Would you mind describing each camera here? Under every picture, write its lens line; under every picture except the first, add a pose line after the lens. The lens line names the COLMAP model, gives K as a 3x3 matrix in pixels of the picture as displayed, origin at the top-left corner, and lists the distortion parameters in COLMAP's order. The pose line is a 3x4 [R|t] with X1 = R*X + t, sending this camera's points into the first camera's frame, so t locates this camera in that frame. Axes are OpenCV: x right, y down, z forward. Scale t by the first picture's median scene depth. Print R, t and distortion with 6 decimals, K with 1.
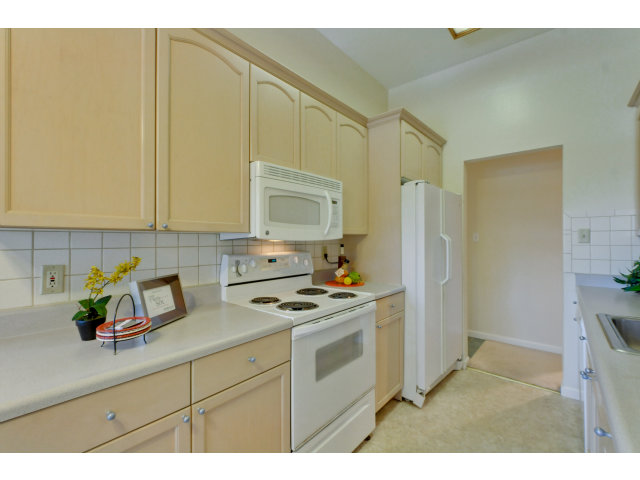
lens RADIAL K [[280.7, 0, 320.0], [0, 280.7, 238.1], [0, 0, 1]] dist [-0.005643, -0.000507]
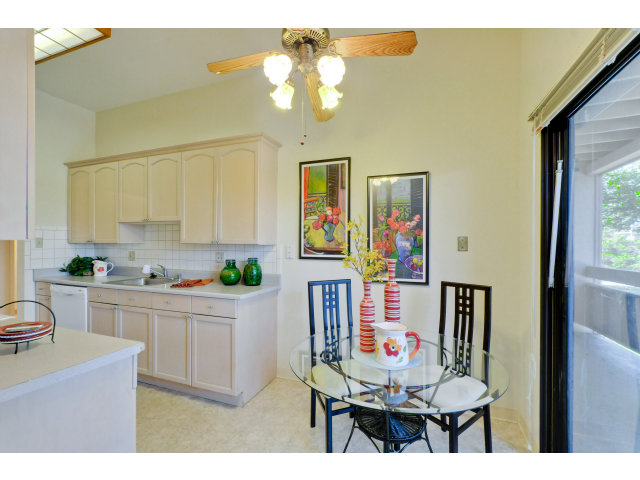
lens RADIAL K [[280.7, 0, 320.4], [0, 280.7, 243.2], [0, 0, 1]] dist [-0.005643, -0.000507]
pose [[-0.348442, 0.004053, 0.937322, -0.901287], [-0.004096, 0.999975, -0.005847, -0.002229], [-0.937322, -0.005877, -0.348416, 0.144998]]
